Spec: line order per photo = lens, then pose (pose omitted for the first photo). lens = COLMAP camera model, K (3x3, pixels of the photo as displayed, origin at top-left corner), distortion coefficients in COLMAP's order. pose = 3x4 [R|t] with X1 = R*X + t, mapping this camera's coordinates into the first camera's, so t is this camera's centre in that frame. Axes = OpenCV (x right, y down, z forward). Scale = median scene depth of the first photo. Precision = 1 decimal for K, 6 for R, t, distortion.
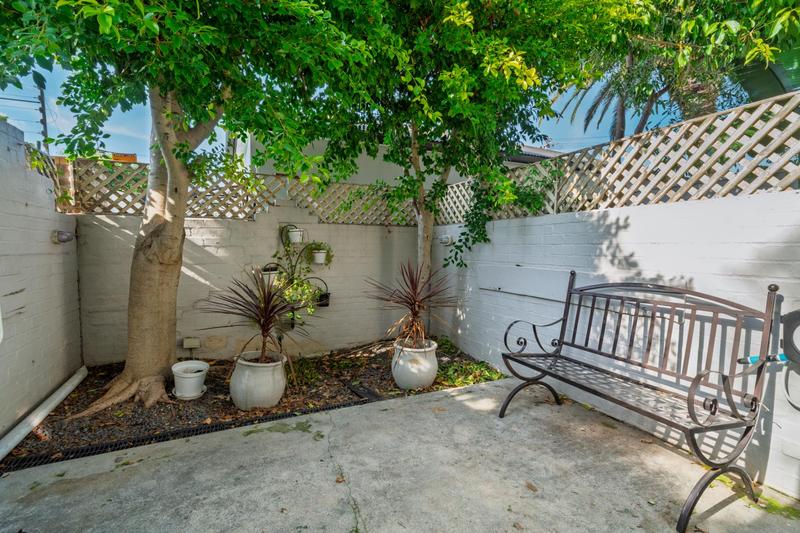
lens RADIAL K [[379.4, 0, 401.8], [0, 379.4, 263.9], [0, 0, 1]] dist [-0.014790, 0.007443]
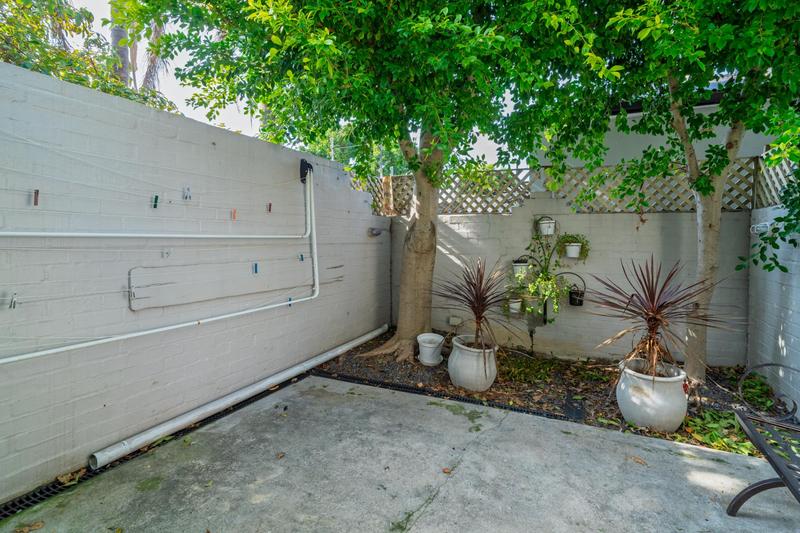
lens RADIAL K [[389.5, 0, 421.1], [0, 389.5, 238.7], [0, 0, 1]] dist [-0.003484, 0.000146]
pose [[0.647130, -0.000024, -0.762380, 0.377177], [-0.036972, 0.998822, -0.031414, -0.004708], [0.761483, 0.048515, 0.646367, 0.163927]]
